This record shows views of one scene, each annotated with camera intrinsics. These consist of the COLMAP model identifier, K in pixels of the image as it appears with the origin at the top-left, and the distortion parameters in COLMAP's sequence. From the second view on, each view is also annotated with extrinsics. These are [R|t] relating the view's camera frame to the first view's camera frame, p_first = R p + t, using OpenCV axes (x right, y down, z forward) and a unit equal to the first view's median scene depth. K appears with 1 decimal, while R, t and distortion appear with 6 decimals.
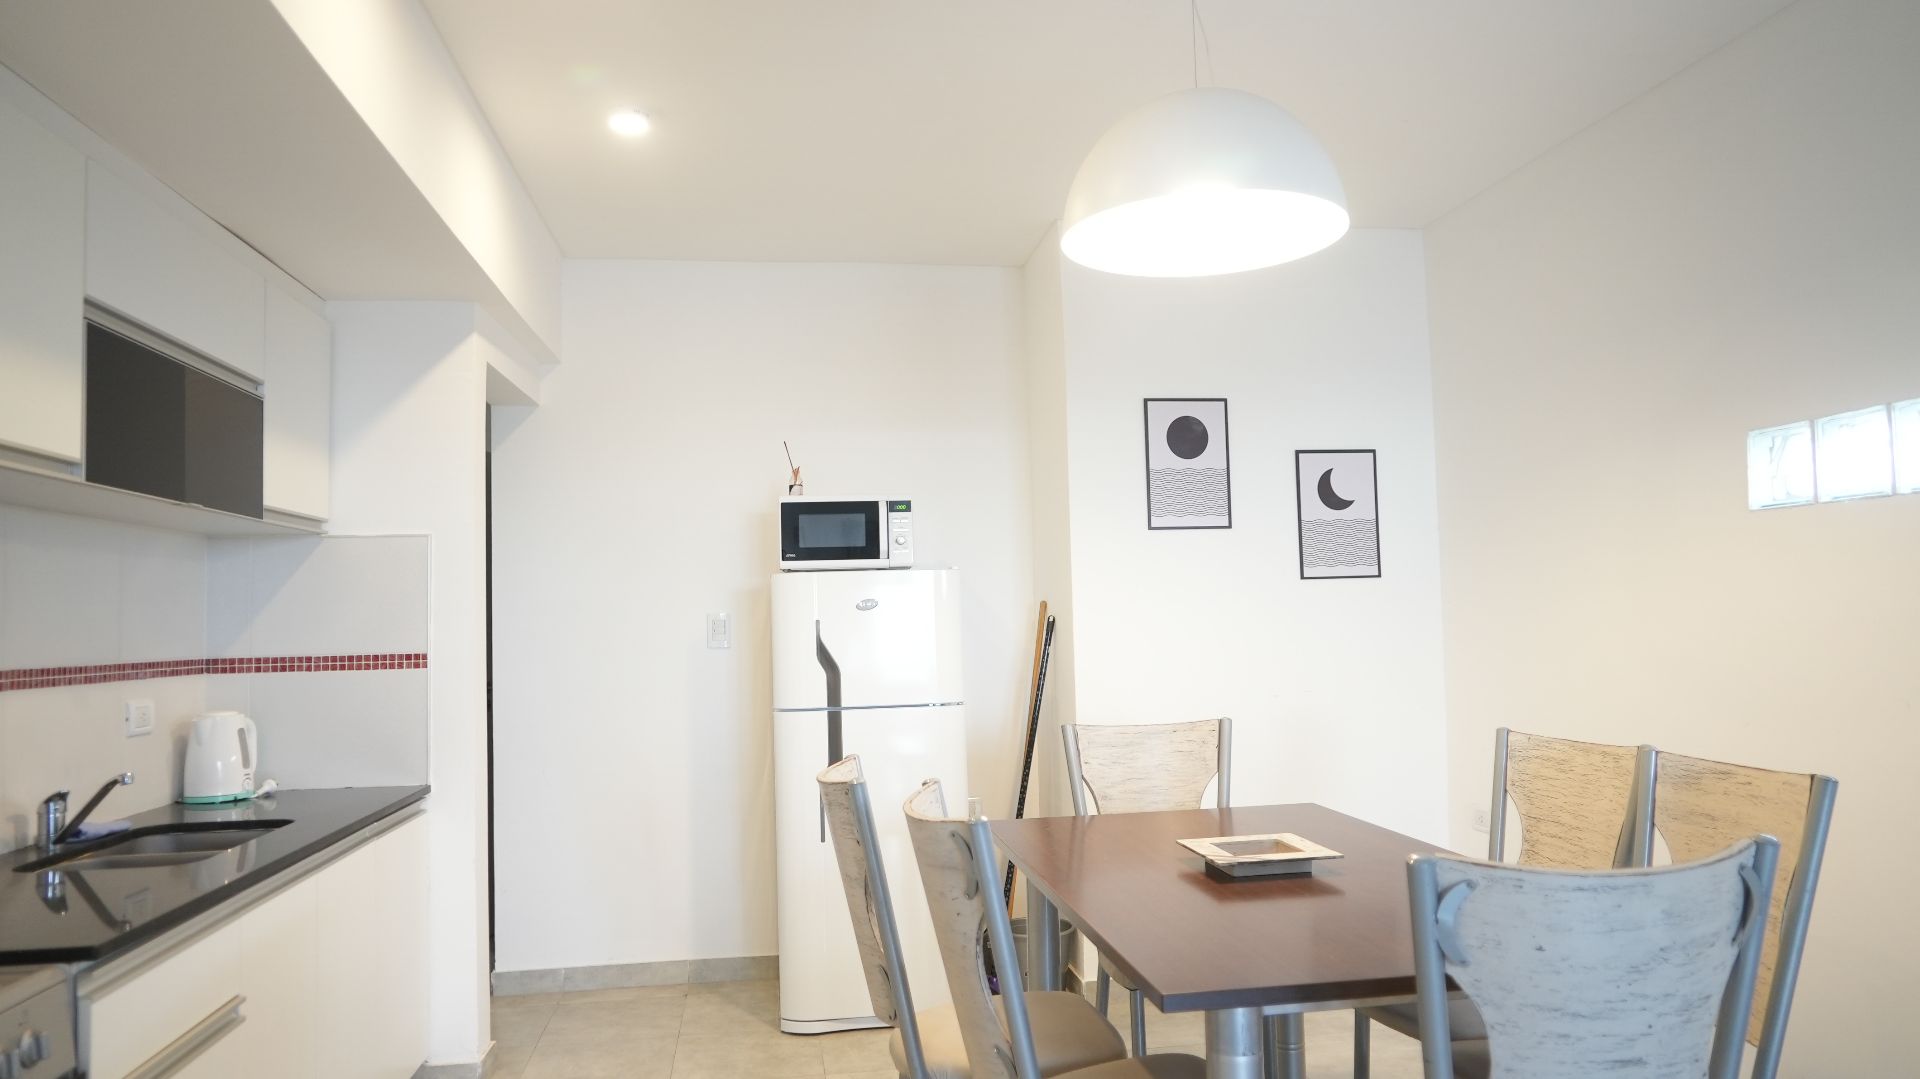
lens RADIAL K [[1281.2, 0, 950.9], [0, 1281.2, 537.9], [0, 0, 1]] dist [-0.043863, 0.030579]
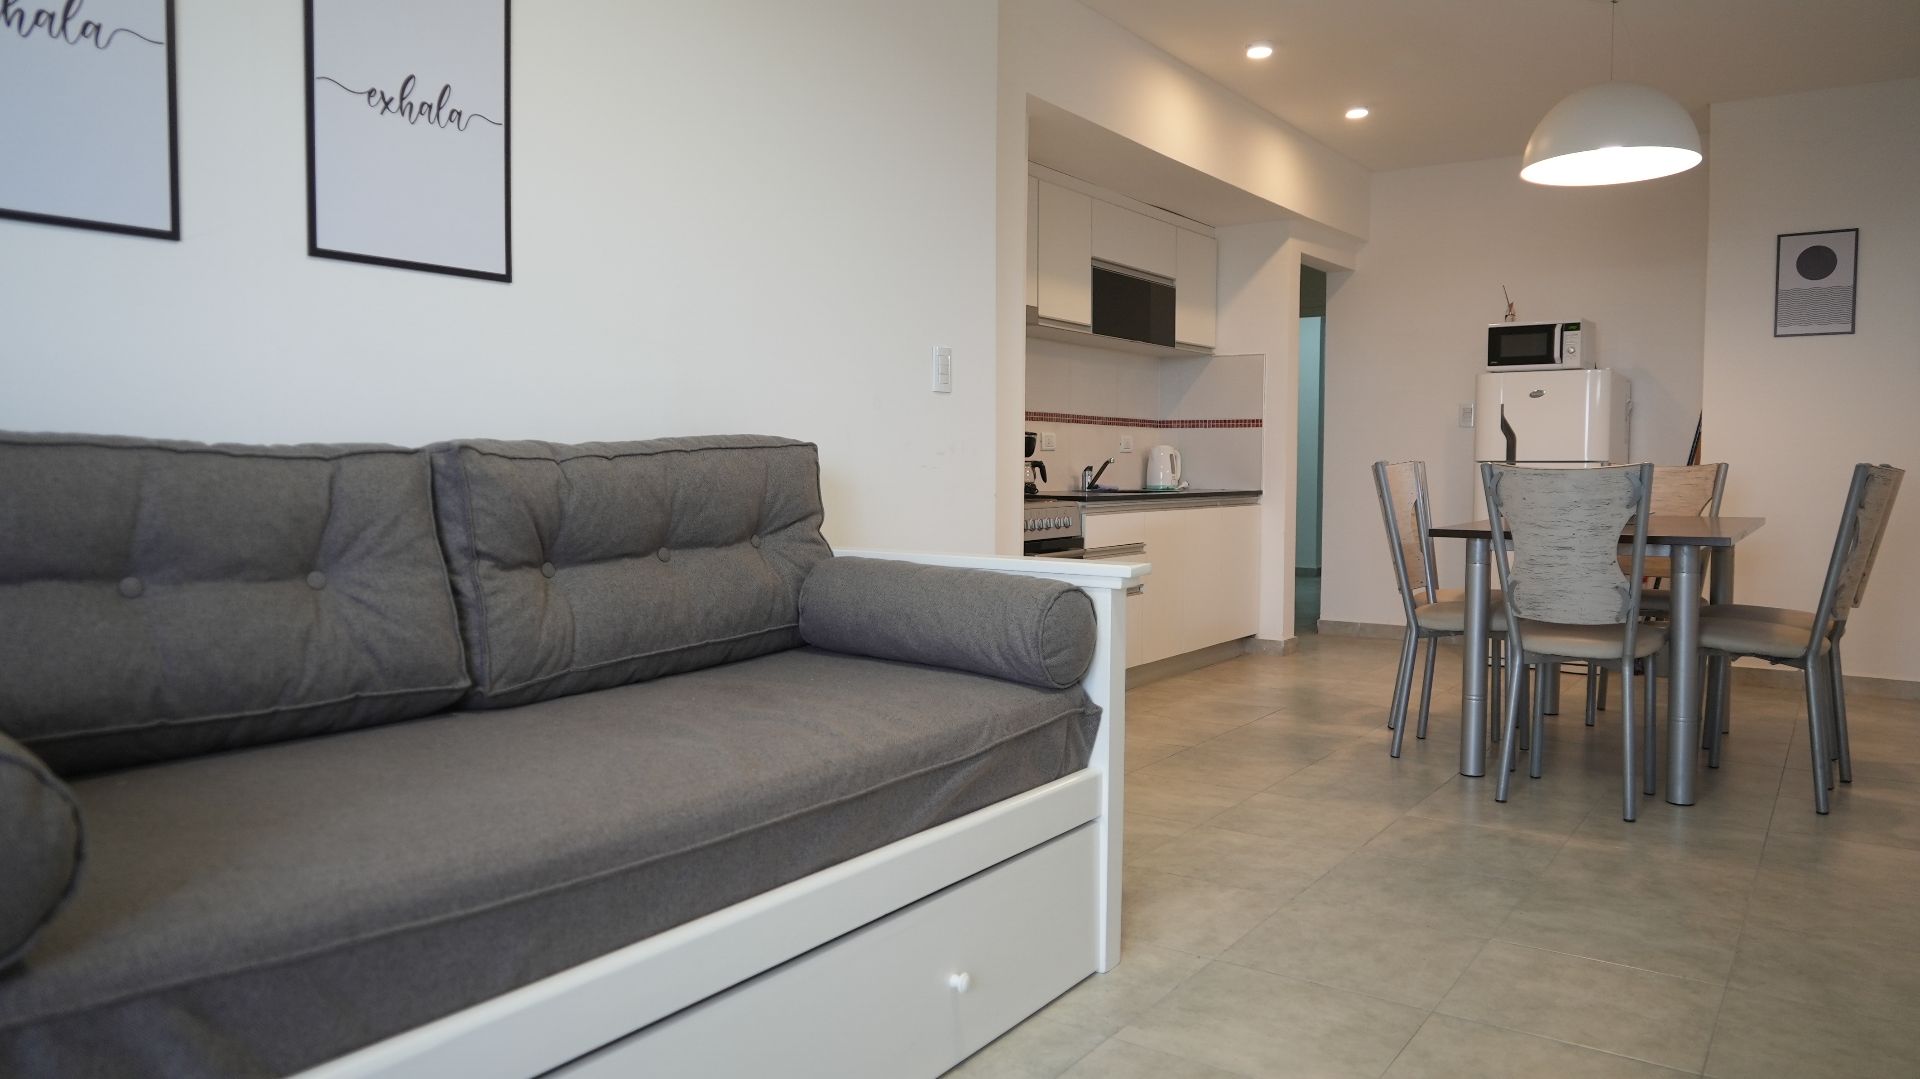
lens RADIAL K [[1281.2, 0, 950.9], [0, 1281.2, 537.9], [0, 0, 1]] dist [-0.043863, 0.030579]
pose [[0.717242, 0.070015, -0.693298, 0.484993], [0.021699, 0.992213, 0.122650, 0.021666], [0.696487, -0.103014, 0.710137, -0.557407]]
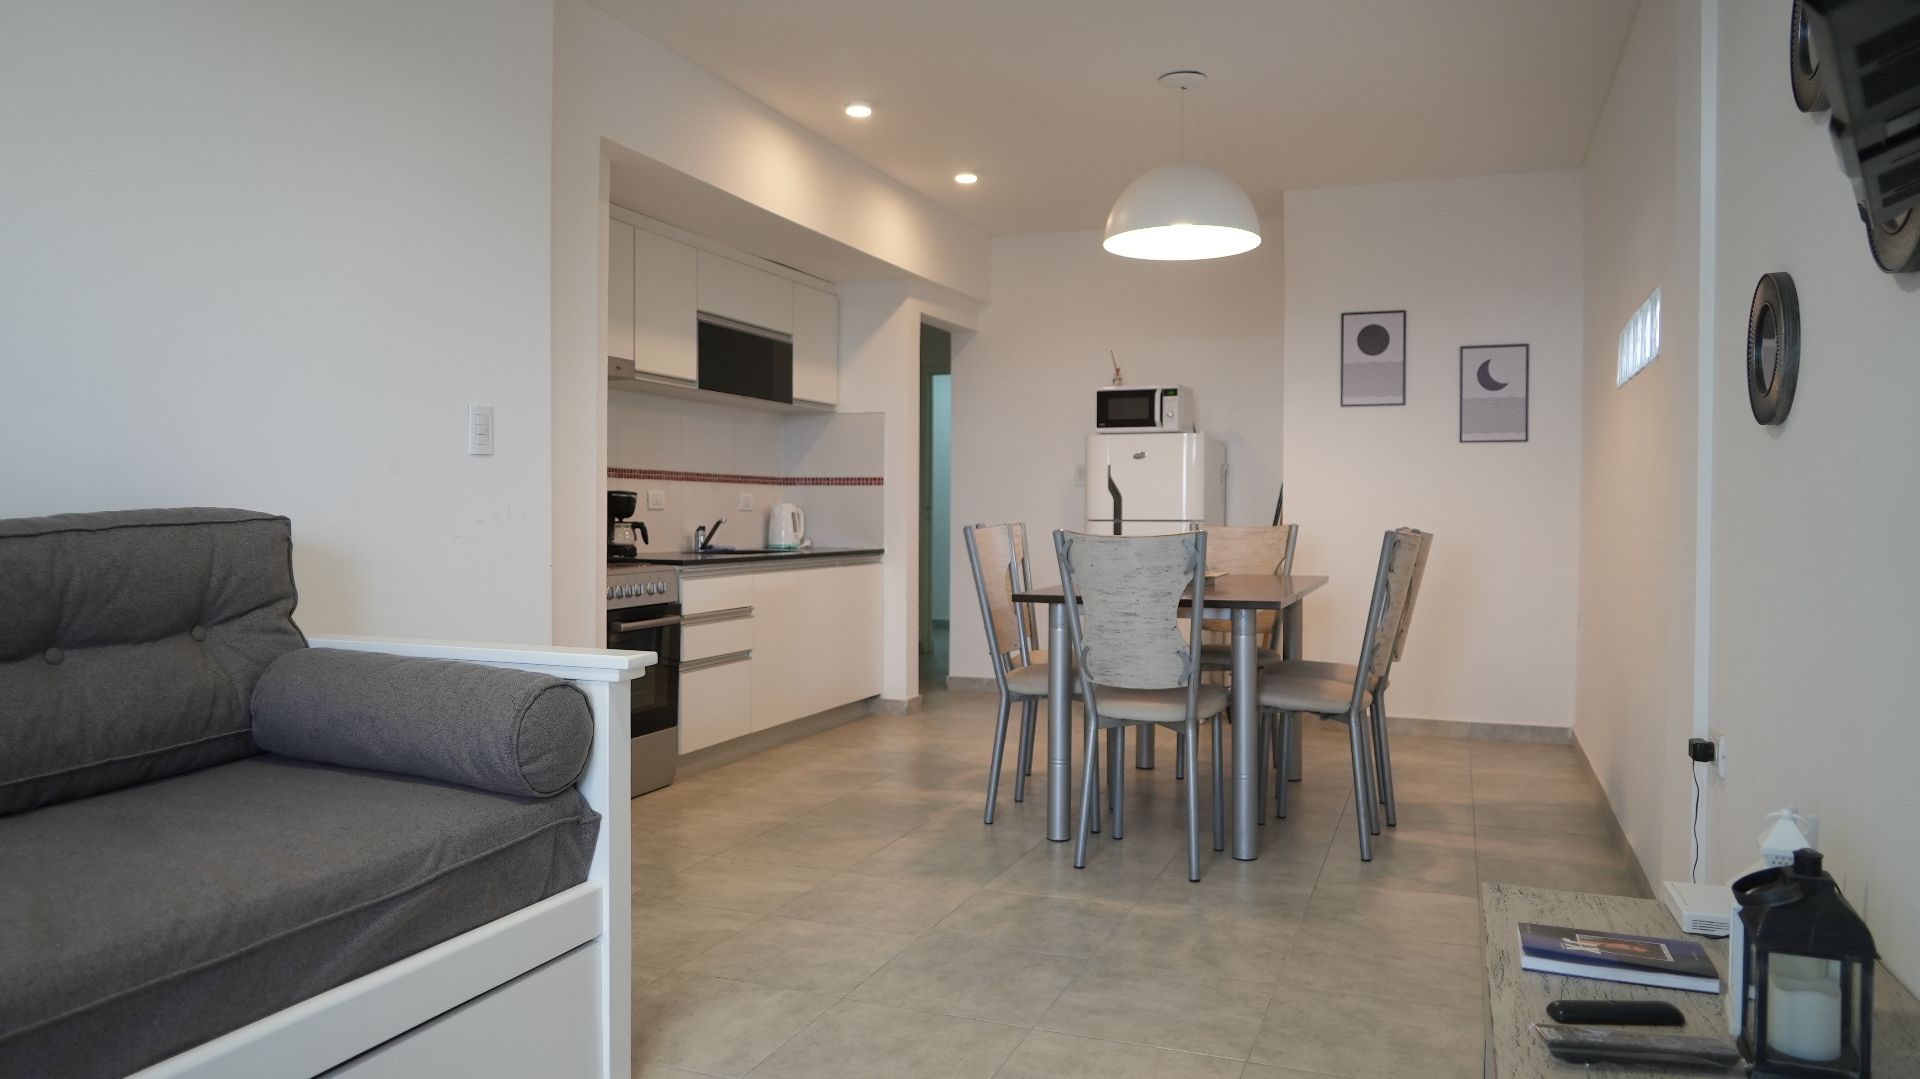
lens RADIAL K [[1281.2, 0, 950.9], [0, 1281.2, 537.9], [0, 0, 1]] dist [-0.043863, 0.030579]
pose [[0.865812, 0.041812, -0.498619, 0.516622], [0.003152, 0.996027, 0.088996, 0.012154], [0.500359, -0.078626, 0.862241, -0.473220]]
